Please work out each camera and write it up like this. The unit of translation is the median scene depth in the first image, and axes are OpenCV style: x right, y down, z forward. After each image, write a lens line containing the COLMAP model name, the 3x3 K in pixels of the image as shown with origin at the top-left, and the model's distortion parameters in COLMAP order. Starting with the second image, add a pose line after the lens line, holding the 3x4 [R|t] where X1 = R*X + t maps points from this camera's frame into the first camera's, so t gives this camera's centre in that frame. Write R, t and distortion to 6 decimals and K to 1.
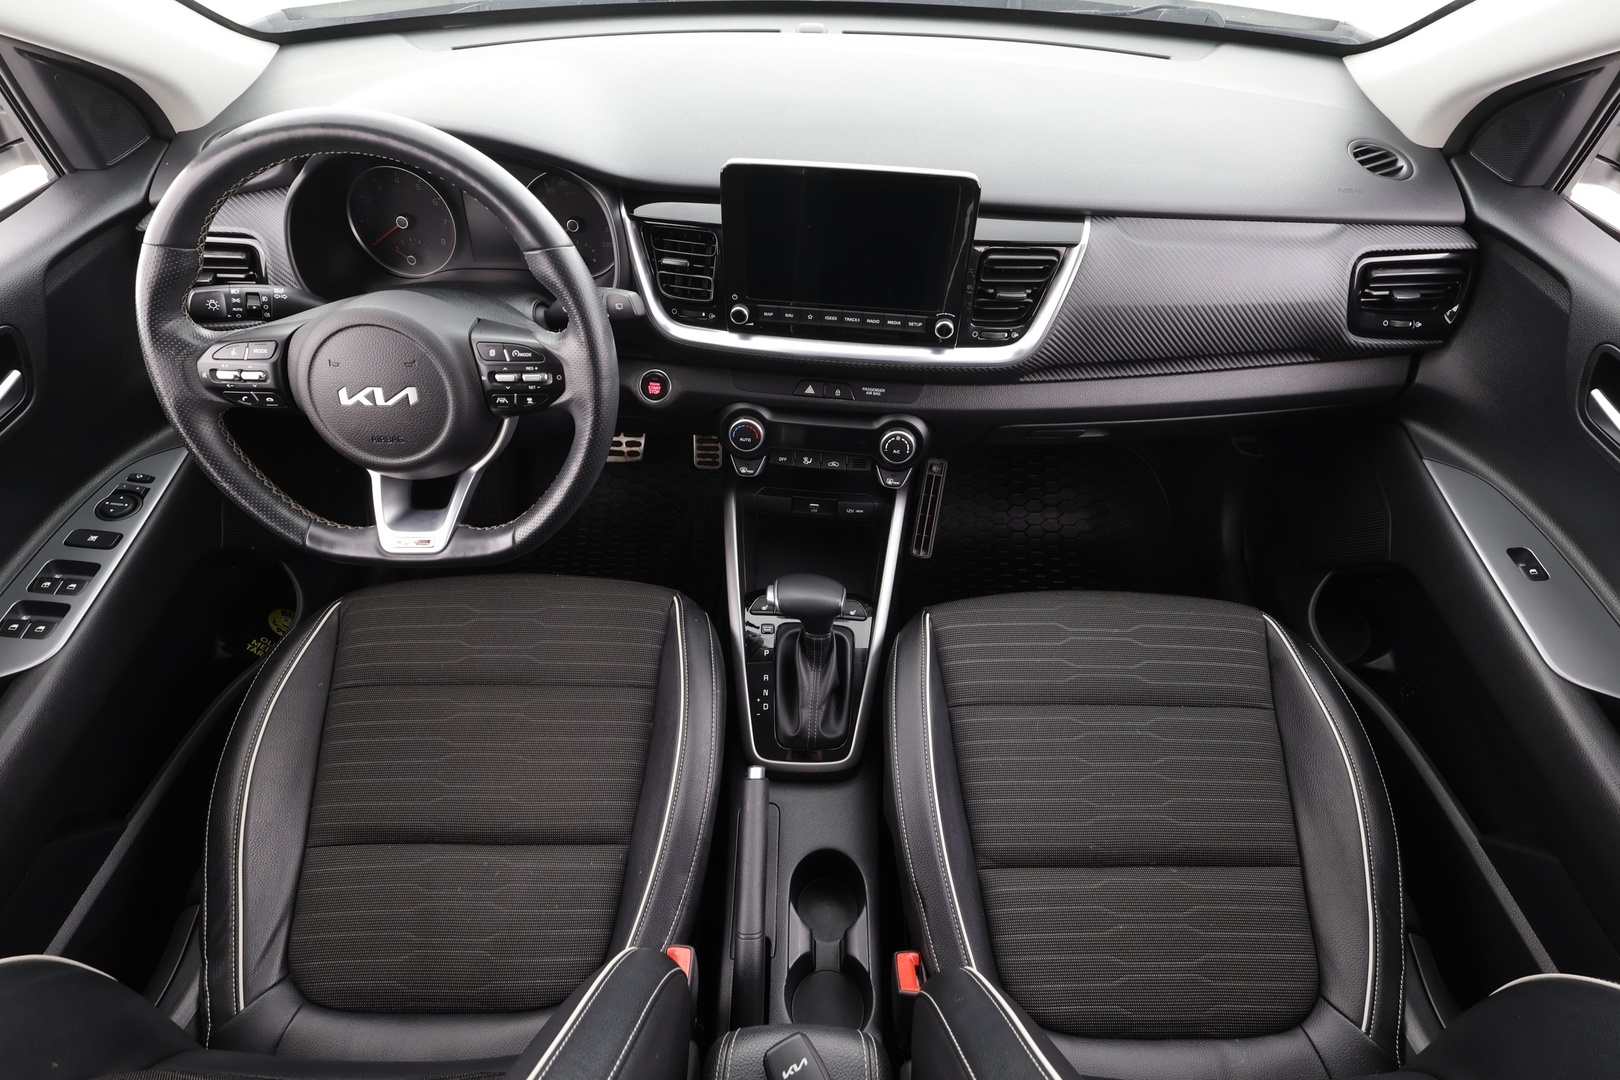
lens RADIAL K [[787.2, 0, 810.0], [0, 787.2, 540.0], [0, 0, 1]] dist [-0.003681, 0.001406]
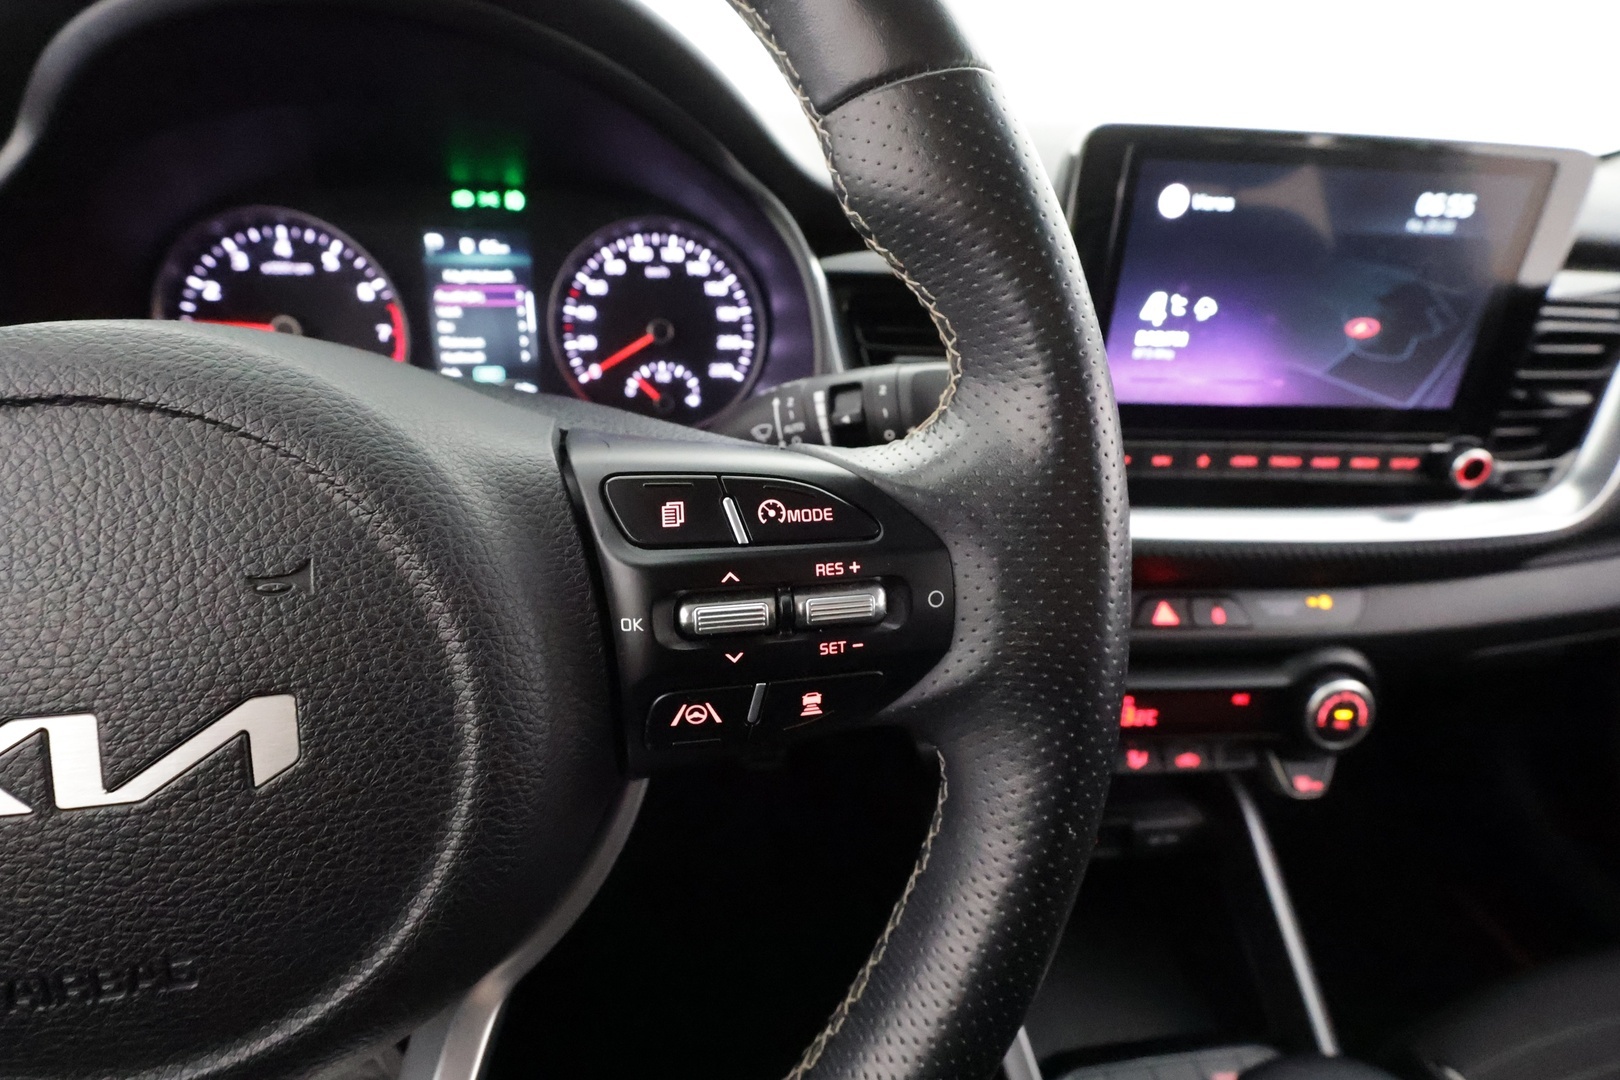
lens RADIAL K [[747.8, 0, 810.0], [0, 747.8, 540.0], [0, 0, 1]] dist [0.000180, 0.000573]
pose [[0.983211, -0.061214, 0.171900, -0.321841], [0.112639, 0.944751, -0.307828, -0.126321], [-0.143559, 0.322022, 0.935784, 0.631447]]
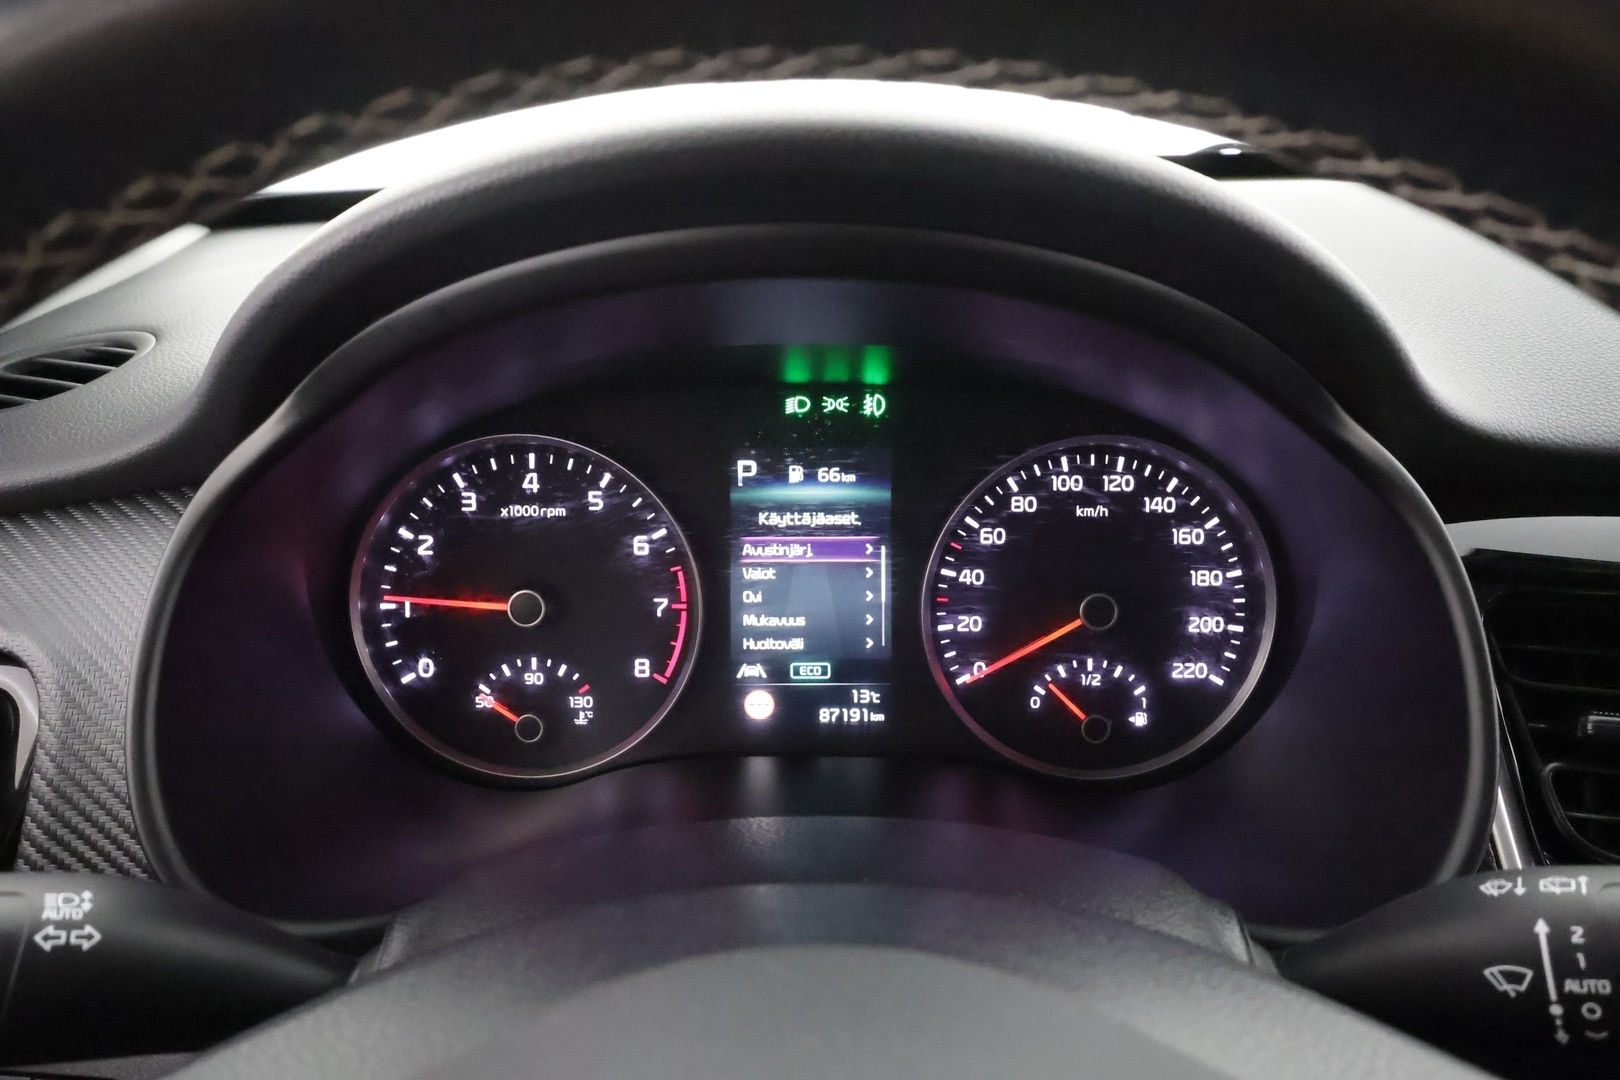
lens RADIAL K [[1213.8, 0, 810.0], [0, 1213.8, 540.0], [0, 0, 1]] dist [0.000957, 0.000385]
pose [[0.999864, -0.014208, -0.008328, -0.439040], [0.008907, 0.891880, -0.452185, -0.234624], [0.013853, 0.452049, 0.891885, 0.623525]]
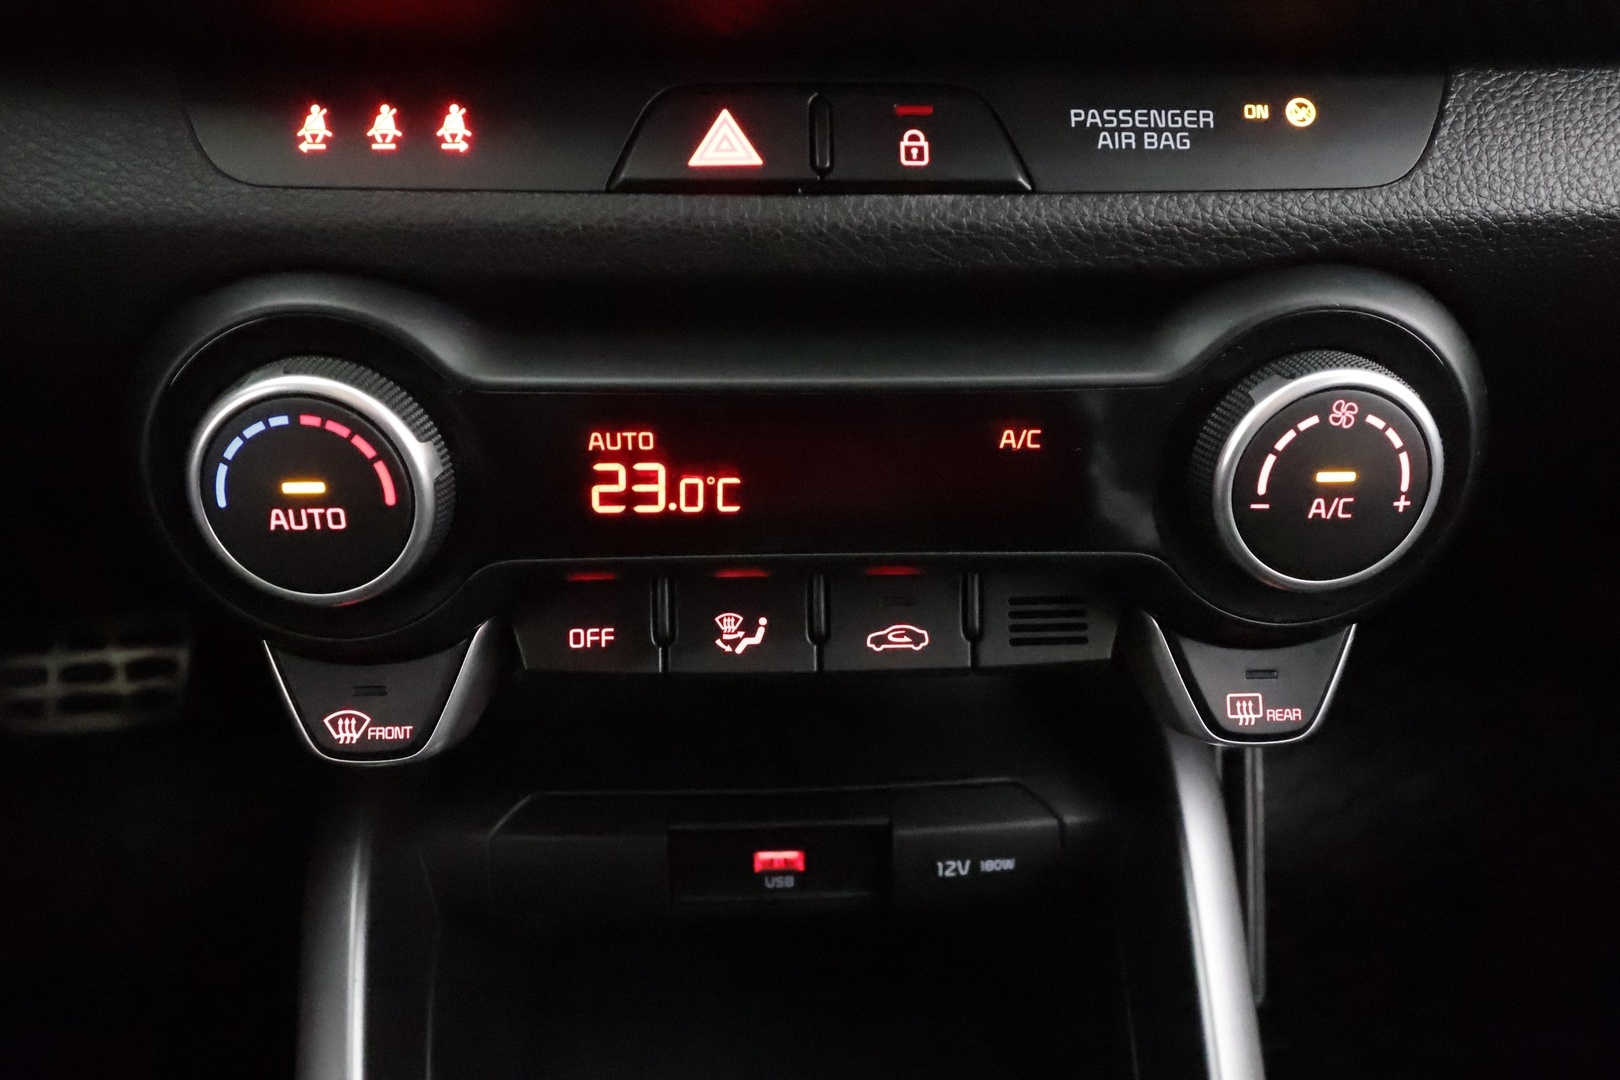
lens RADIAL K [[1162.3, 0, 810.0], [0, 1162.3, 540.0], [0, 0, 1]] dist [0.001473, 0.002032]
pose [[0.990791, -0.083907, 0.106268, -0.015238], [0.105227, 0.971075, -0.214336, -0.075886], [-0.085210, 0.223545, 0.970962, 0.875155]]
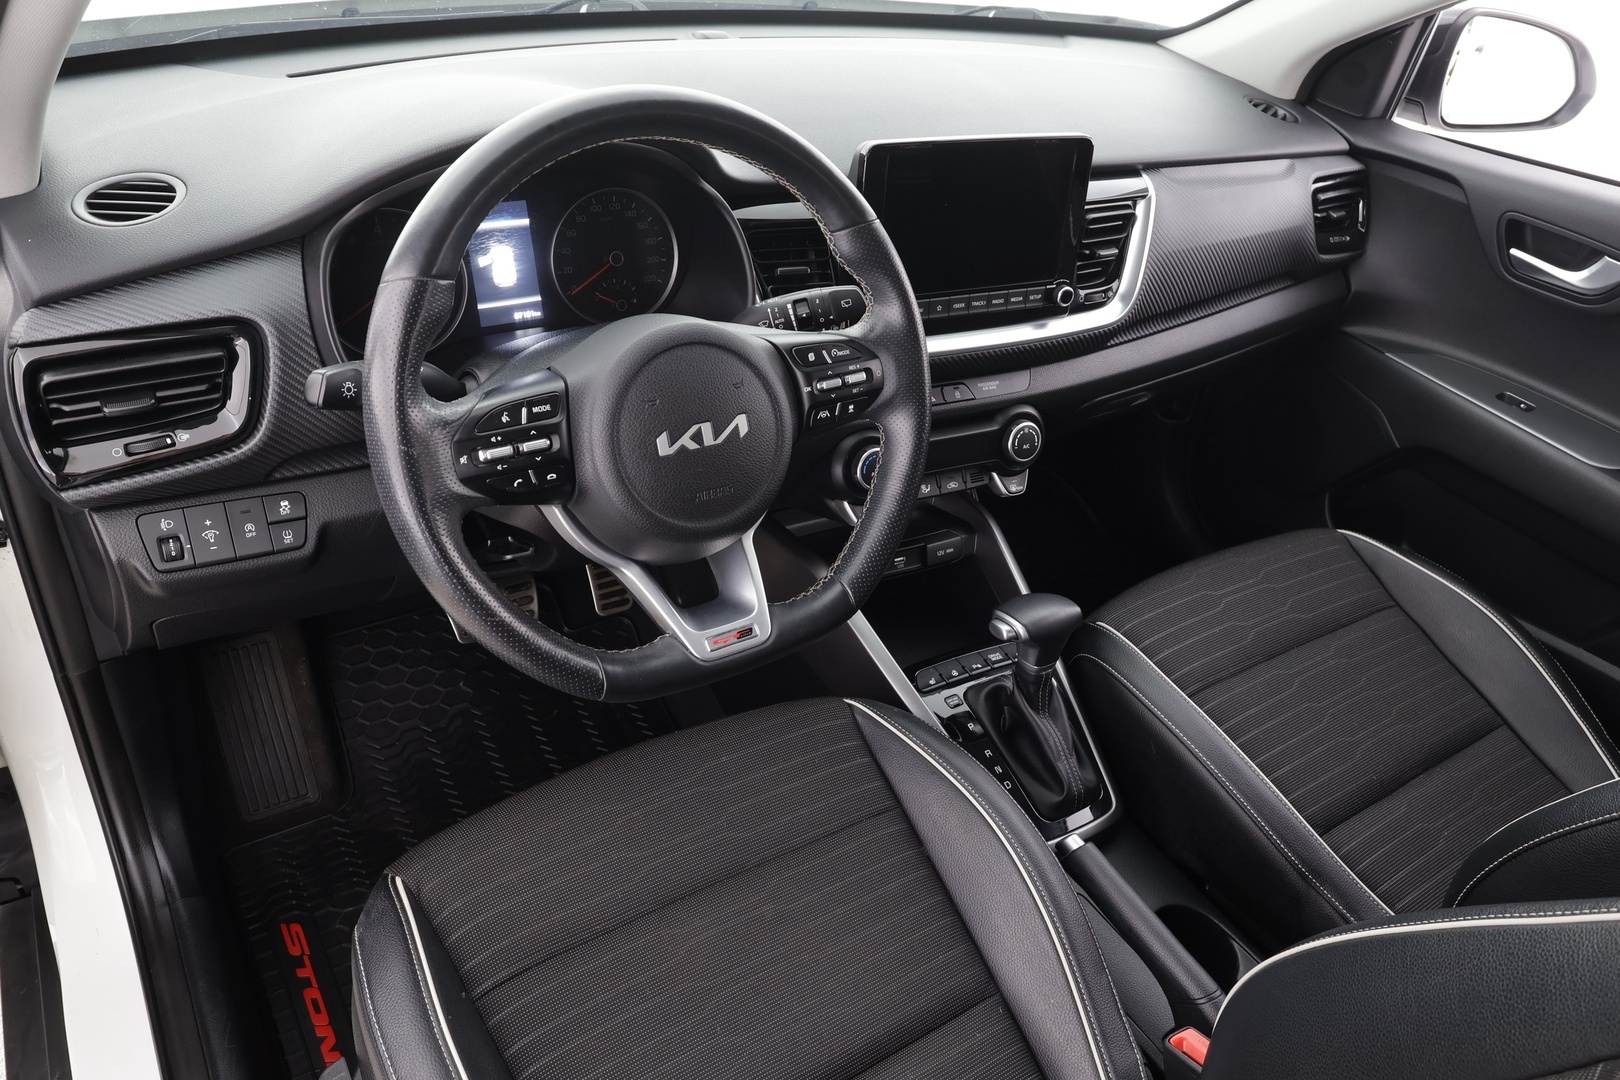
lens RADIAL K [[1162.3, 0, 810.0], [0, 1162.3, 540.0], [0, 0, 1]] dist [0.001473, 0.002032]
pose [[0.835450, -0.247247, 0.490808, -0.831385], [0.348596, 0.928837, -0.125473, 0.069643], [-0.424857, 0.275920, 0.862186, 0.016348]]
